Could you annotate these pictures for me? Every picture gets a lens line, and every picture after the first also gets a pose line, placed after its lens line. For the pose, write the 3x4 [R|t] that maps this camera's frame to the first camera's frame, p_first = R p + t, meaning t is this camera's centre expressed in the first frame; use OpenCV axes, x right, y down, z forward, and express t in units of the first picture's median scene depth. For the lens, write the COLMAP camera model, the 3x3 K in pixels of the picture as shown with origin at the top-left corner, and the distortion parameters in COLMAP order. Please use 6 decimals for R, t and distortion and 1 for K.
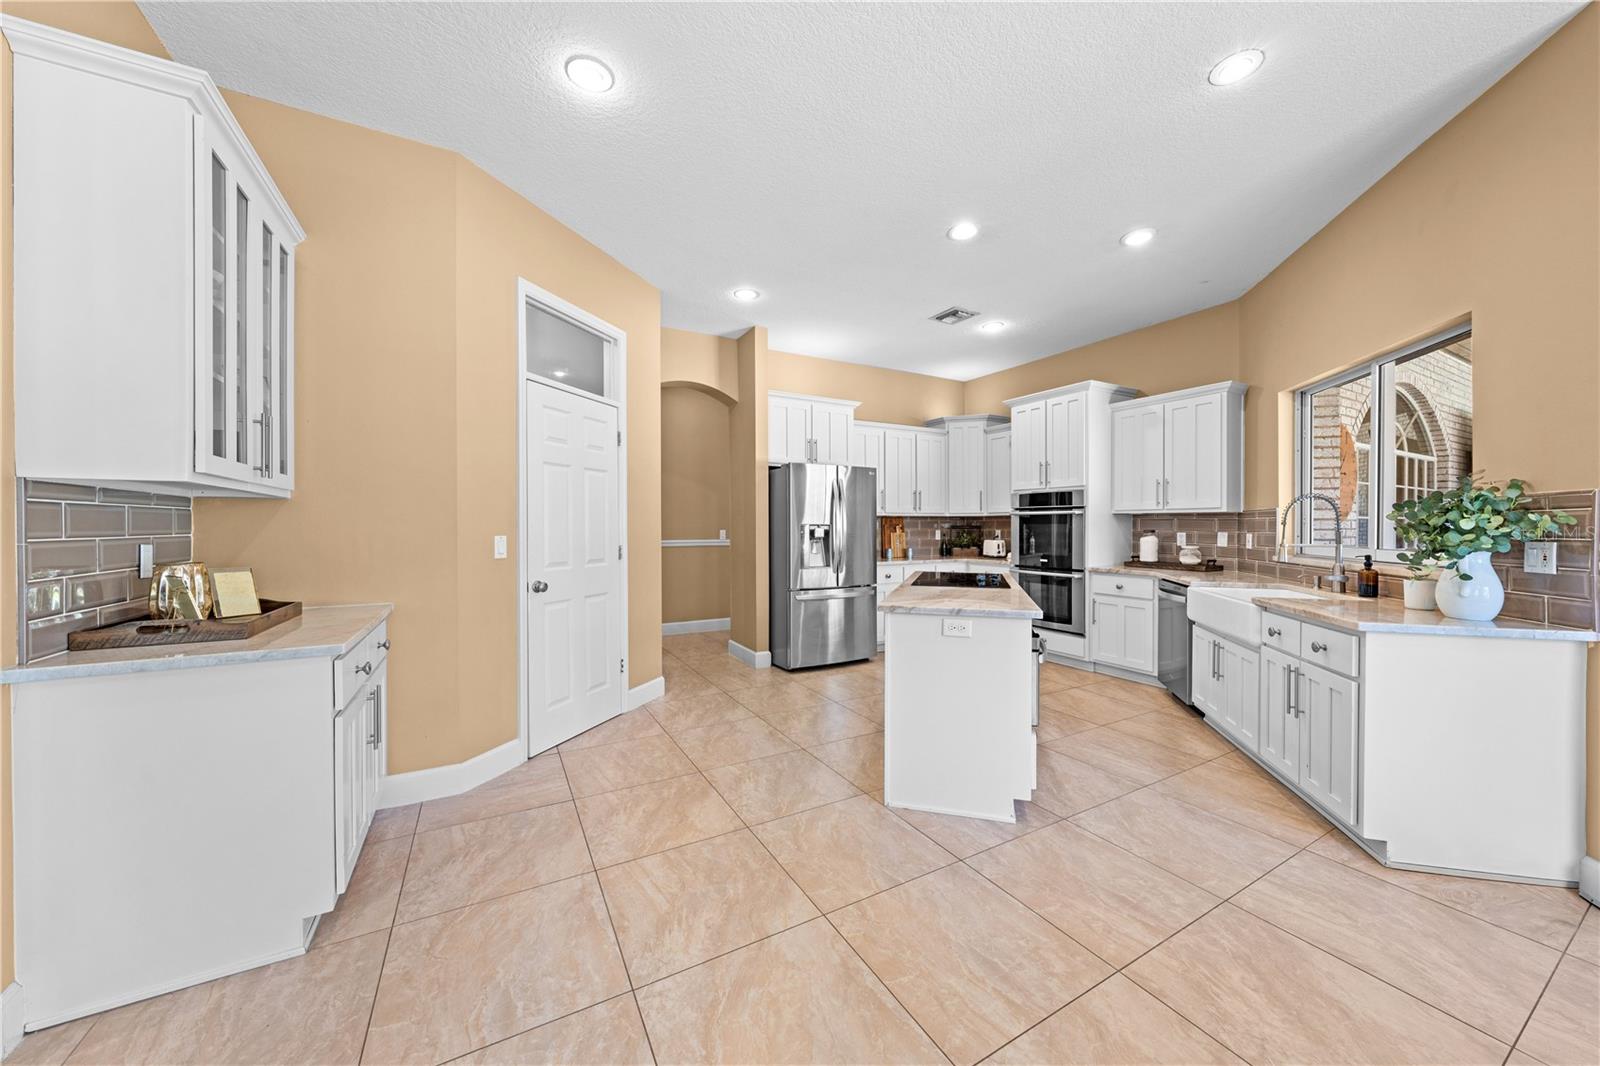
lens RADIAL K [[562.0, 0, 802.1], [0, 562.0, 530.0], [0, 0, 1]] dist [-0.001055, -0.000029]
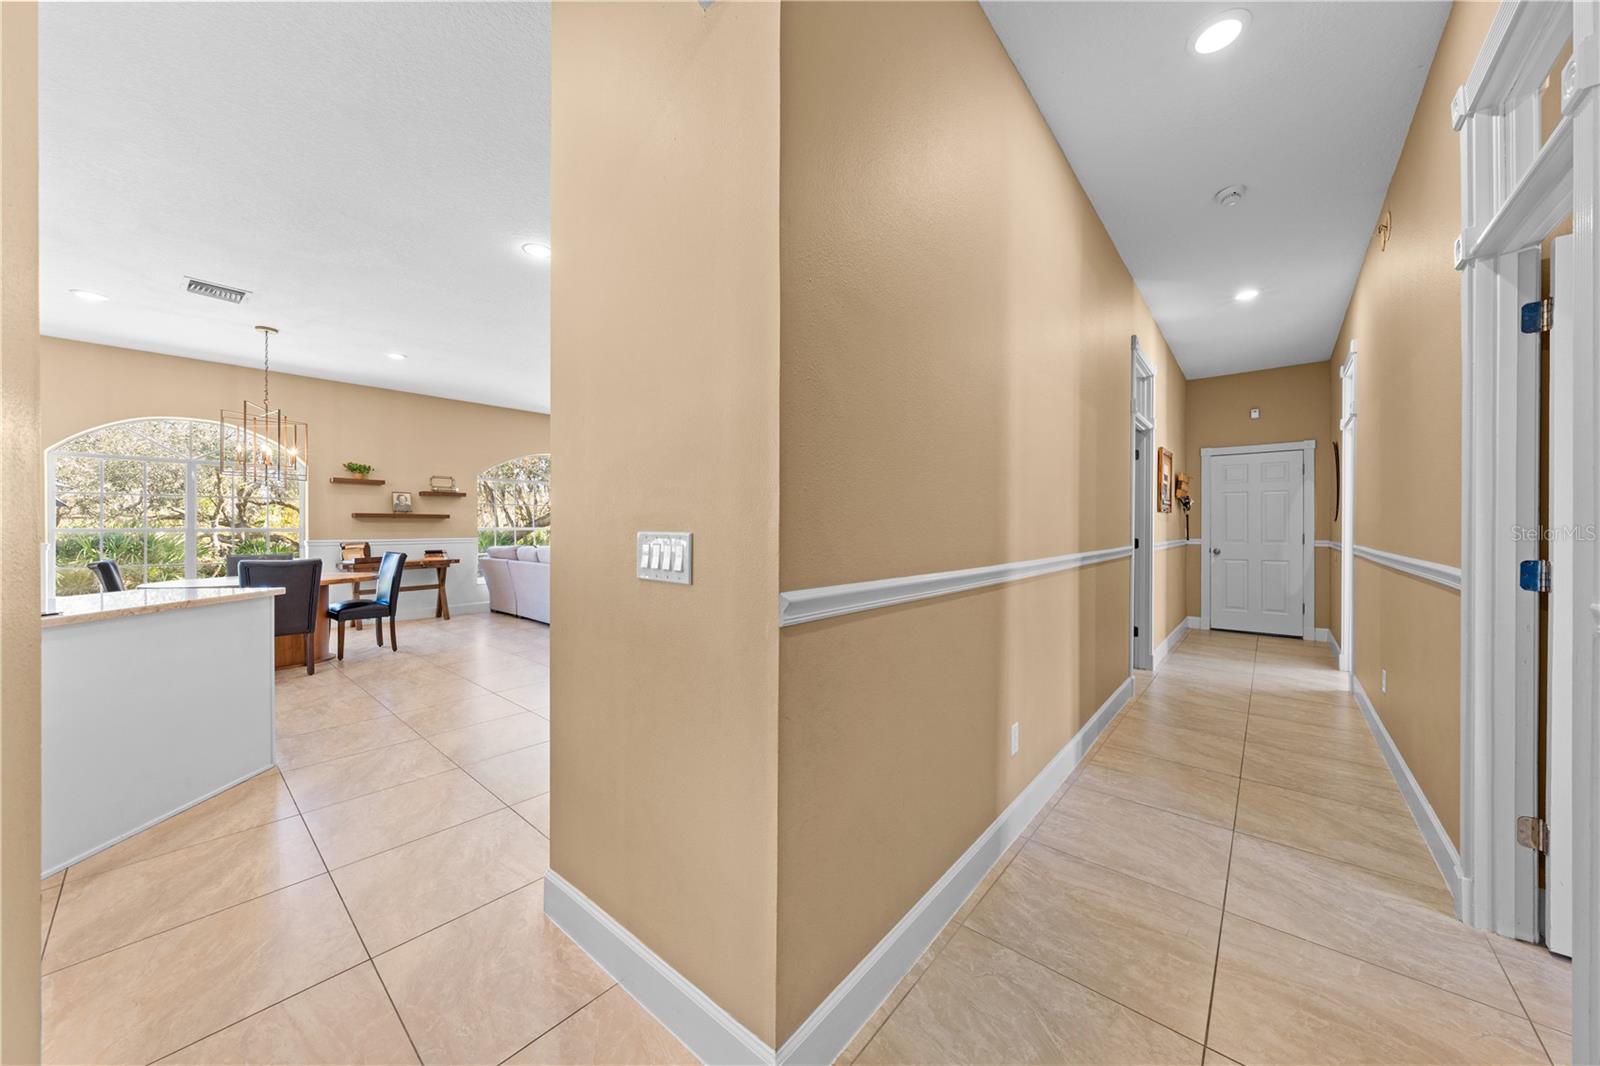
lens RADIAL K [[553.1, 0, 802.4], [0, 553.1, 525.4], [0, 0, 1]] dist [-0.000562, 0.000028]
pose [[-0.939946, 0.000782, -0.341323, -0.269718], [-0.000857, 0.999989, 0.004650, -0.001925], [0.341322, 0.004663, -0.939935, 1.369941]]
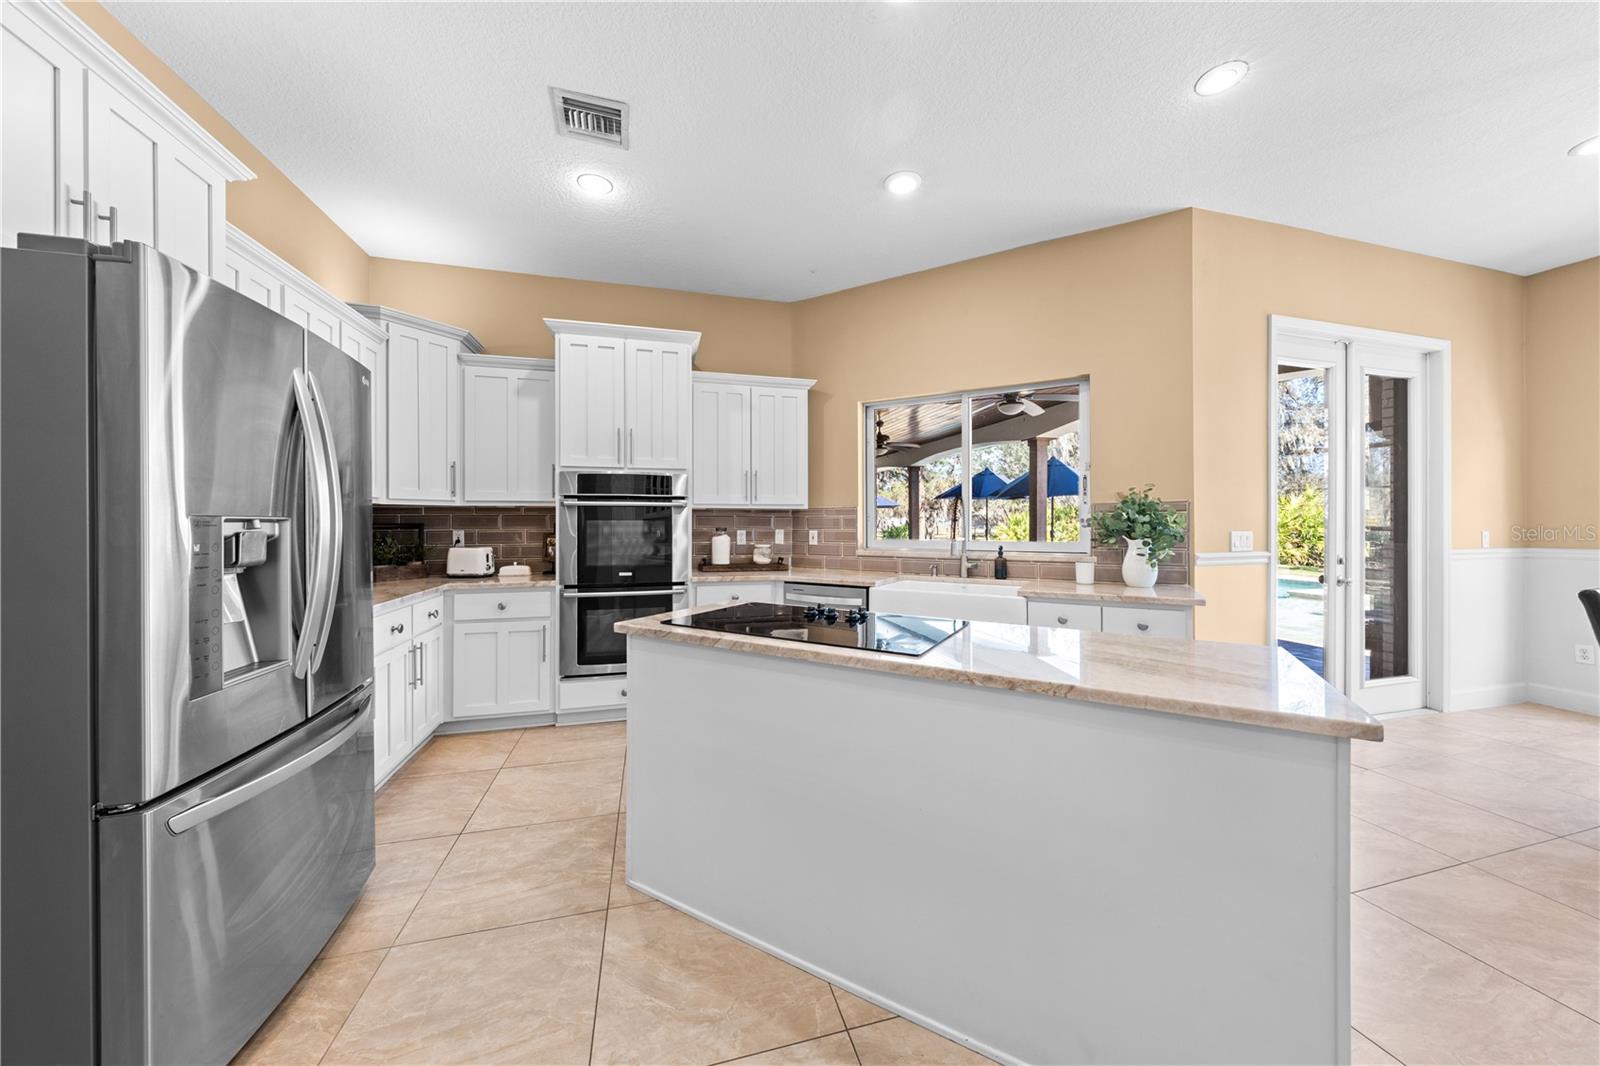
lens RADIAL K [[544.2, 0, 807.0], [0, 544.2, 522.4], [0, 0, 1]] dist [-0.001238, -0.000025]
pose [[0.235518, 0.001029, 0.971869, -0.179455], [0.008725, 0.999957, -0.003174, -0.004979], [-0.971831, 0.009227, 0.235499, 0.722611]]
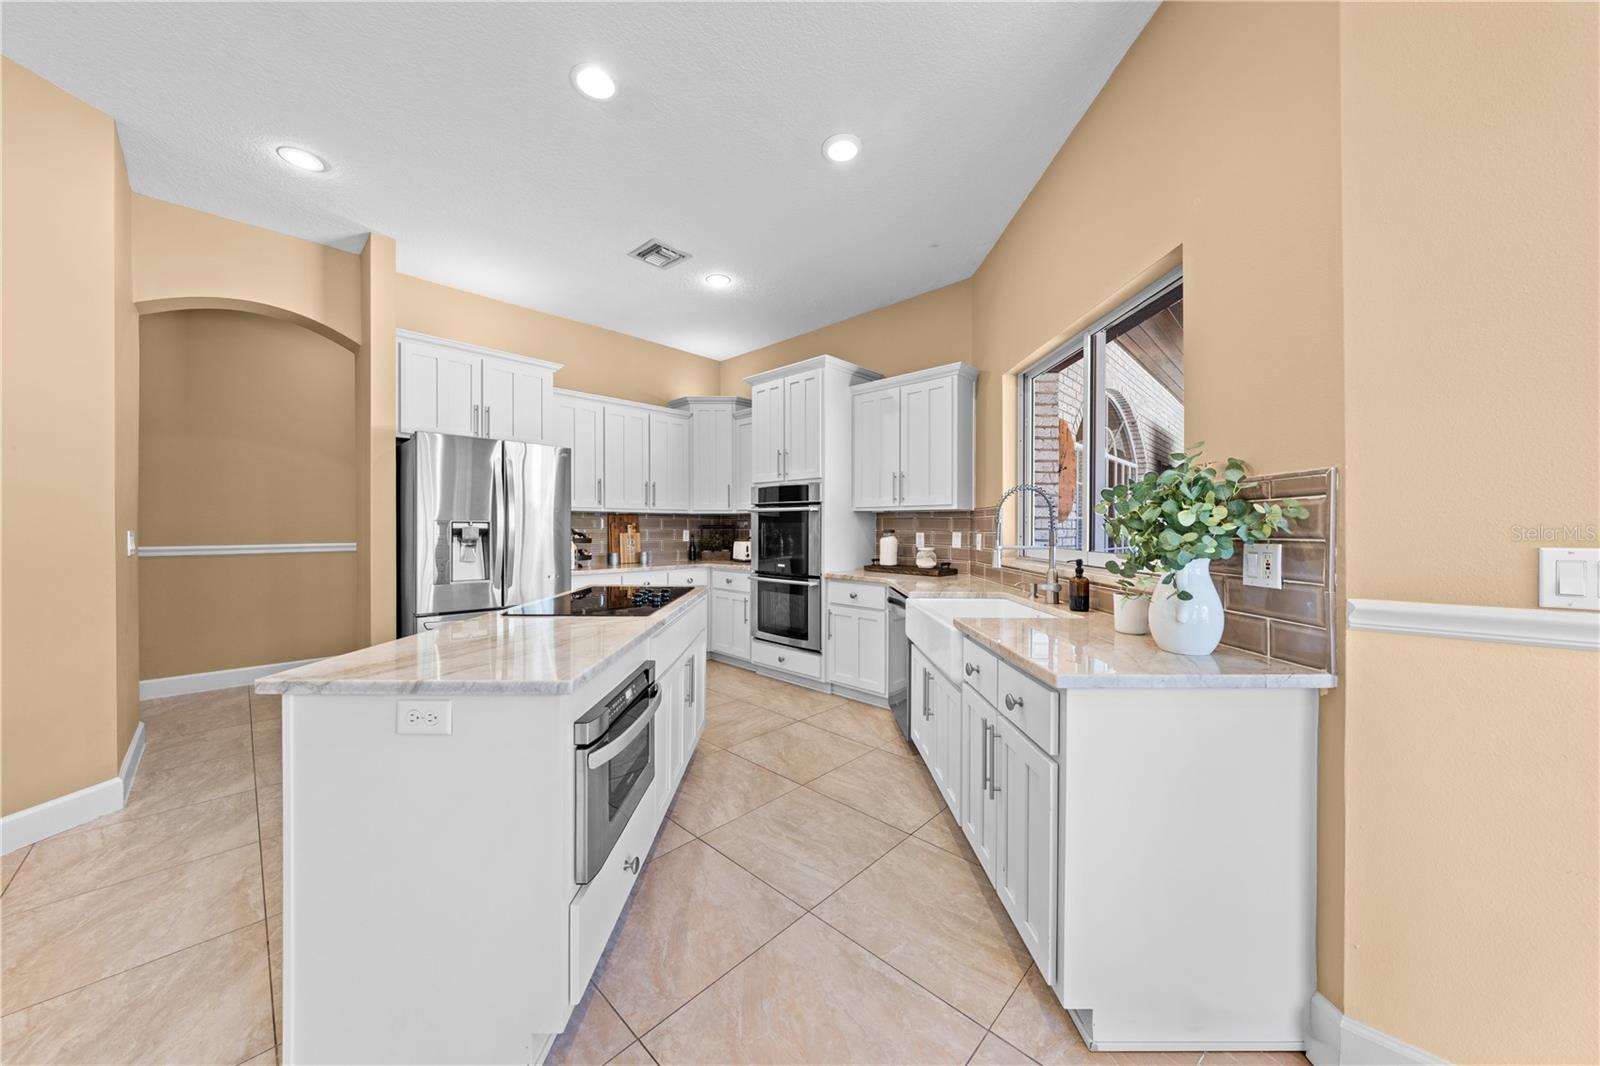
lens RADIAL K [[543.0, 0, 802.2], [0, 543.0, 530.0], [0, 0, 1]] dist [0.000511, 0.000048]
pose [[0.955693, 0.001513, 0.294361, 0.248938], [-0.000840, 0.999997, -0.002413, 0.002639], [-0.294364, 0.002059, 0.955691, 0.231867]]
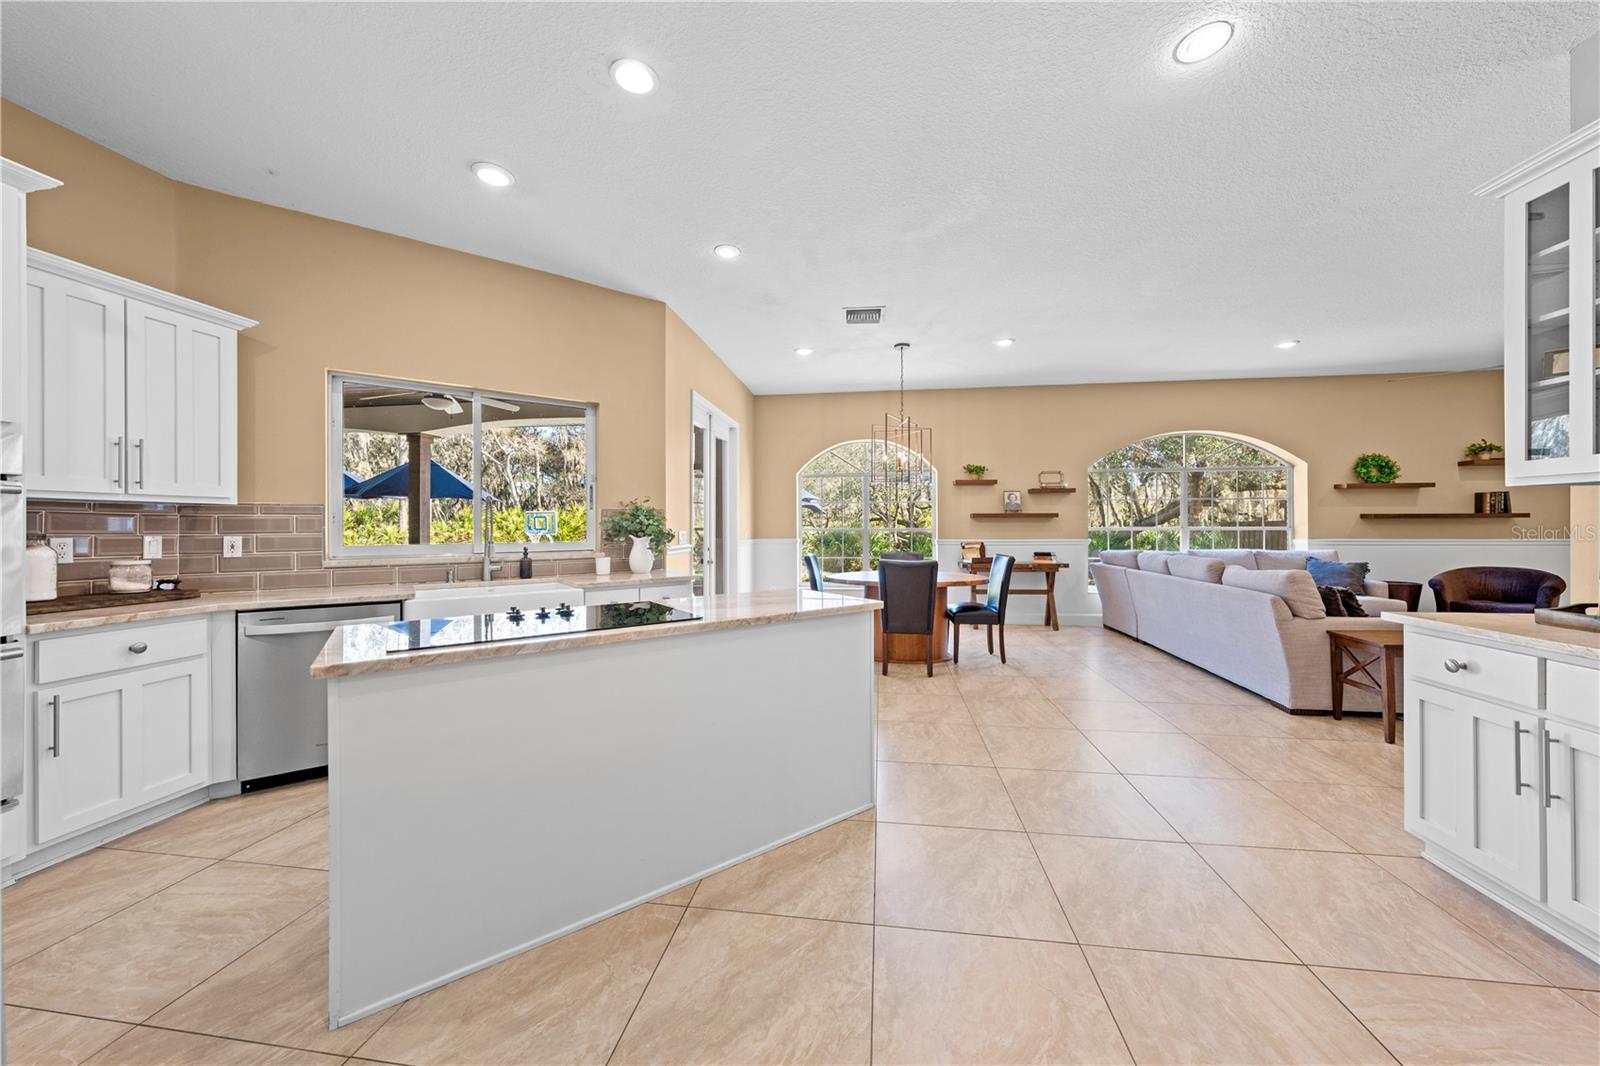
lens RADIAL K [[553.1, 0, 802.4], [0, 553.1, 525.4], [0, 0, 1]] dist [-0.000562, 0.000028]
pose [[-0.795508, 0.002609, 0.605938, -0.194464], [0.007094, 0.999962, 0.005008, -0.005316], [-0.605902, 0.008282, -0.795496, 1.047671]]
